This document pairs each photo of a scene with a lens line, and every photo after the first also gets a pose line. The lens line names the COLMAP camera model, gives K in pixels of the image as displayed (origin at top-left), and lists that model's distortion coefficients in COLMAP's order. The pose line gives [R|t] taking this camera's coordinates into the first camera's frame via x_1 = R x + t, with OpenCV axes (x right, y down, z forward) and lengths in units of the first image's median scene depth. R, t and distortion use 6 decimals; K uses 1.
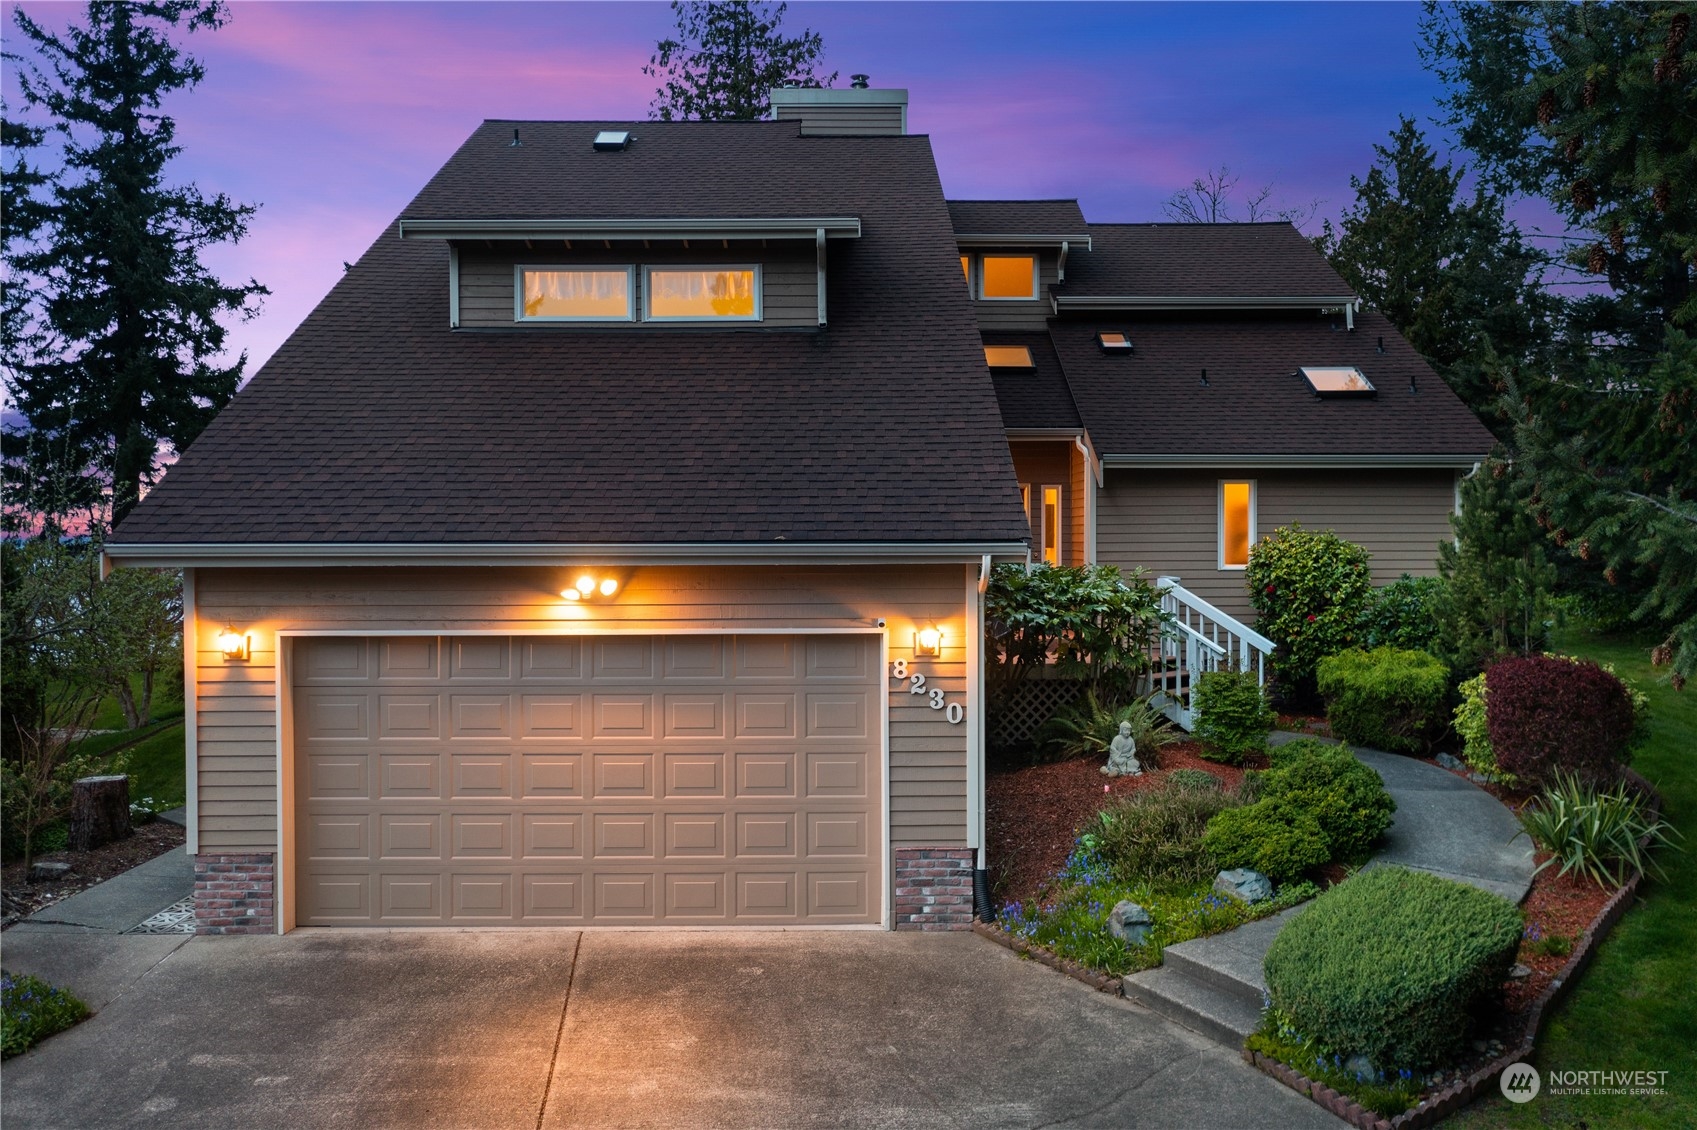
lens RADIAL K [[1386.2, 0, 883.0], [0, 1386.2, 562.5], [0, 0, 1]] dist [-0.010658, 0.043843]
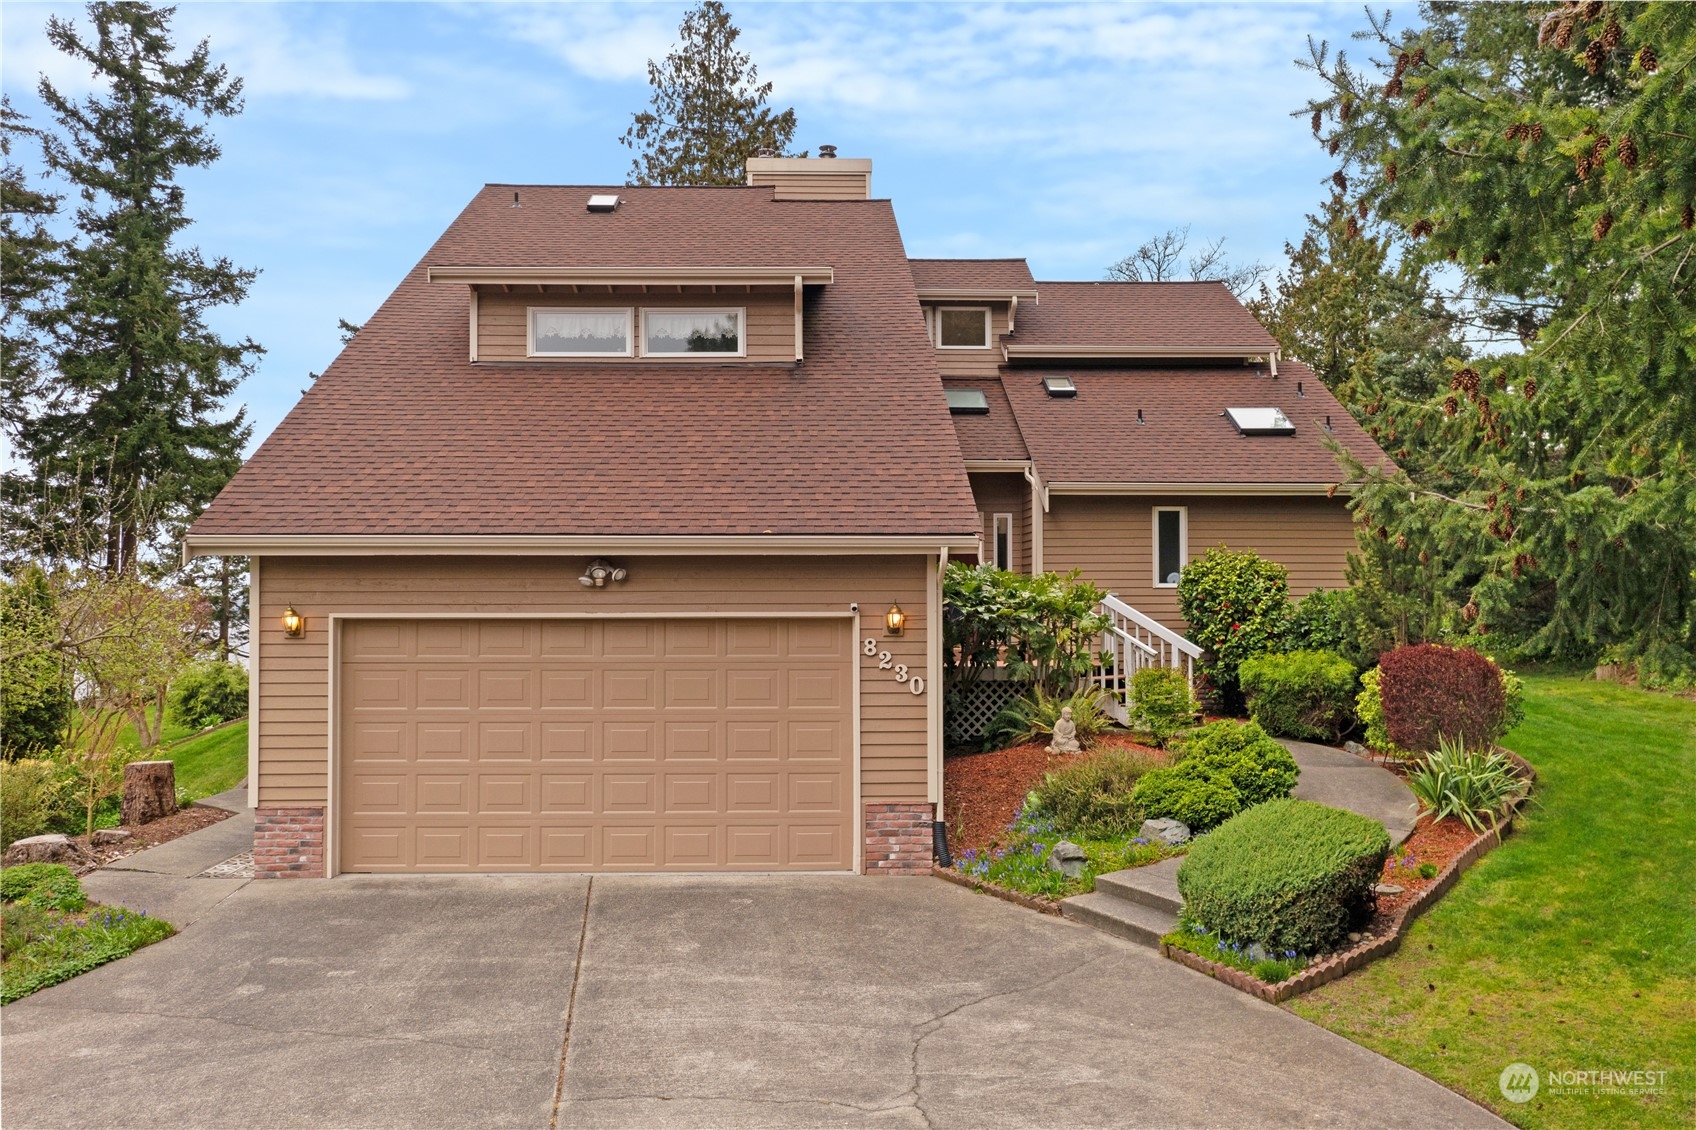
lens RADIAL K [[1385.4, 0, 857.1], [0, 1385.4, 564.7], [0, 0, 1]] dist [-0.010658, 0.043843]
pose [[0.999929, 0.001156, 0.011863, -0.011565], [-0.000579, 0.998821, -0.048541, 0.063170], [-0.011905, 0.048531, 0.998751, -0.156379]]
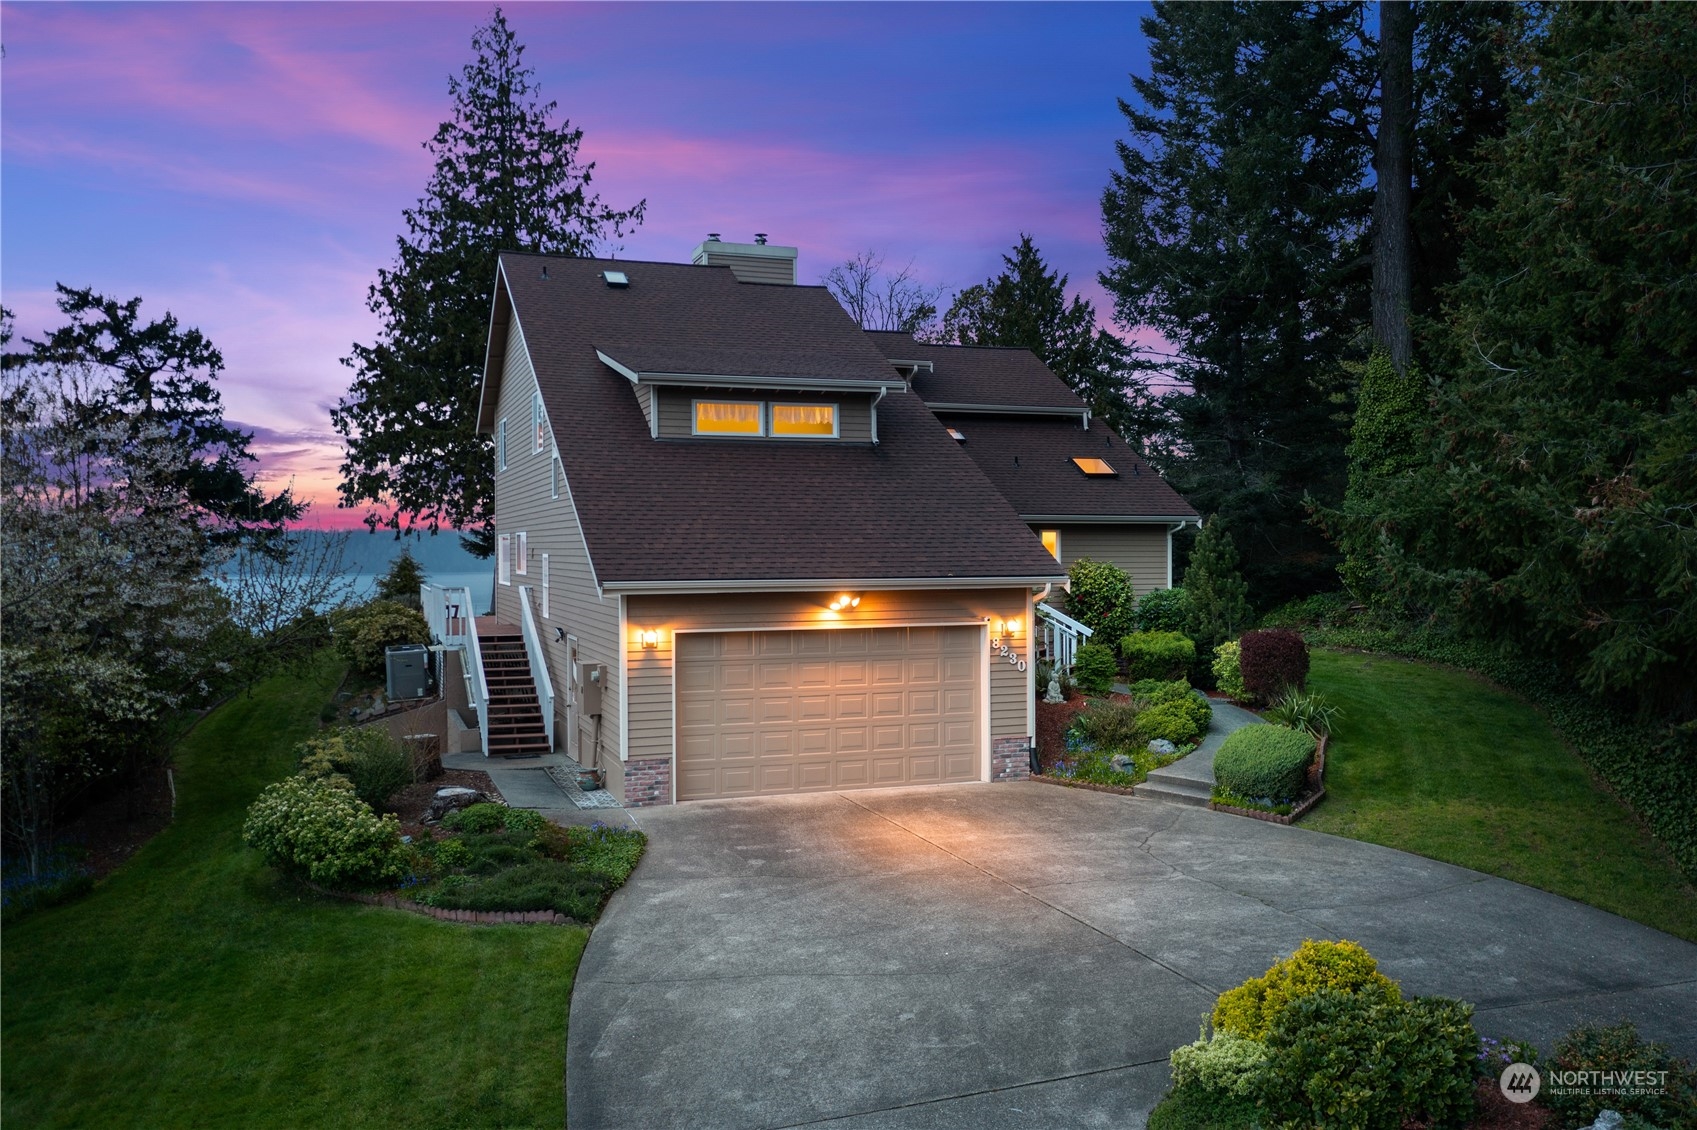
lens RADIAL K [[1386.2, 0, 865.2], [0, 1386.2, 578.8], [0, 0, 1]] dist [-0.010658, 0.043843]
pose [[0.943298, -0.009250, 0.331817, -0.763703], [0.007663, 0.999952, 0.006093, -0.023100], [-0.331857, -0.003205, 0.943324, -0.704012]]
